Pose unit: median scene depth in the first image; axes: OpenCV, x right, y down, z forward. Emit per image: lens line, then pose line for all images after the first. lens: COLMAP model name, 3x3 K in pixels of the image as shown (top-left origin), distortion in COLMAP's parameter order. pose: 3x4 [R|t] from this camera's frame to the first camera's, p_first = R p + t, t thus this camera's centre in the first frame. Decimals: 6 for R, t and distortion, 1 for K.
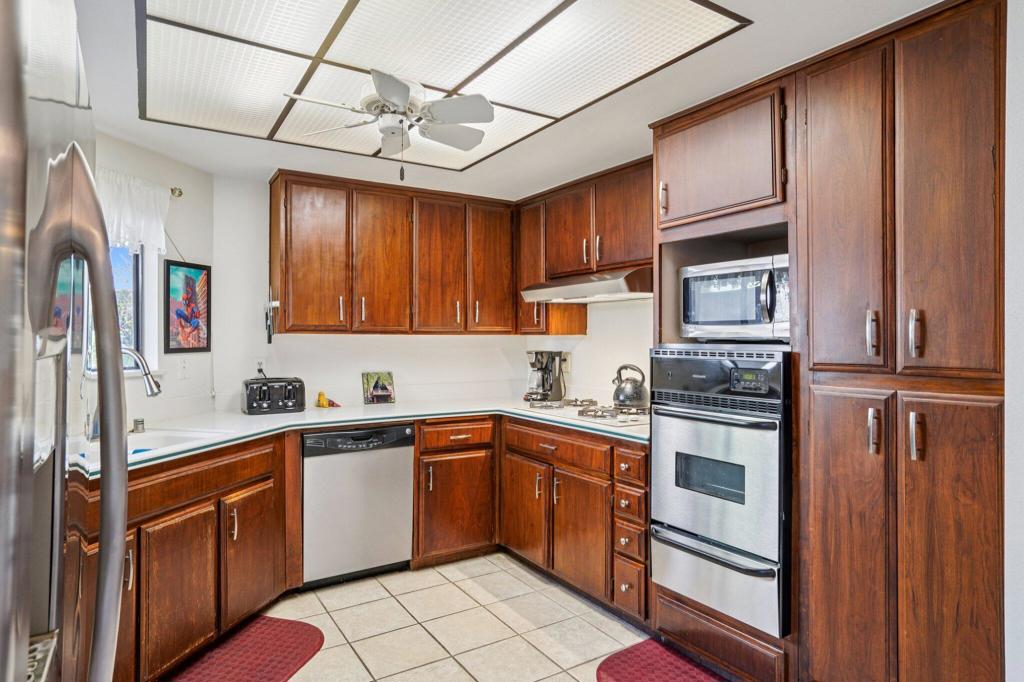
lens RADIAL K [[591.1, 0, 510.6], [0, 591.1, 336.4], [0, 0, 1]] dist [-0.006152, 0.001832]
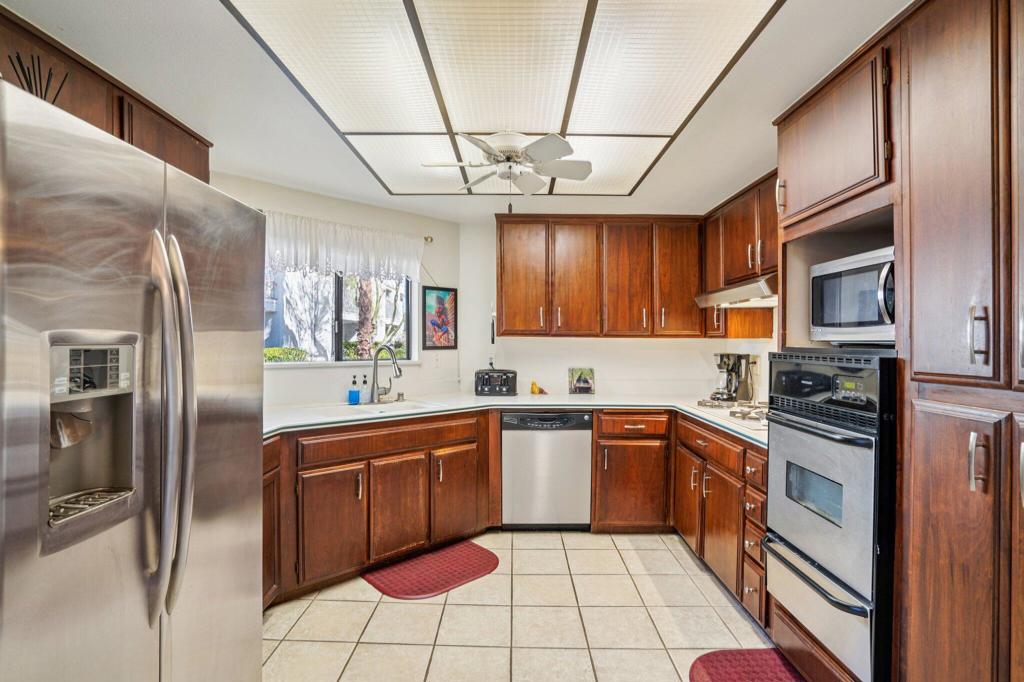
lens RADIAL K [[485.7, 0, 512.0], [0, 485.7, 341.0], [0, 0, 1]] dist [-0.047071, 0.017543]
pose [[0.845745, 0.006455, -0.533548, 0.248387], [-0.005497, 0.999979, 0.003385, 0.001801], [0.533559, 0.000070, 0.845763, 0.090528]]
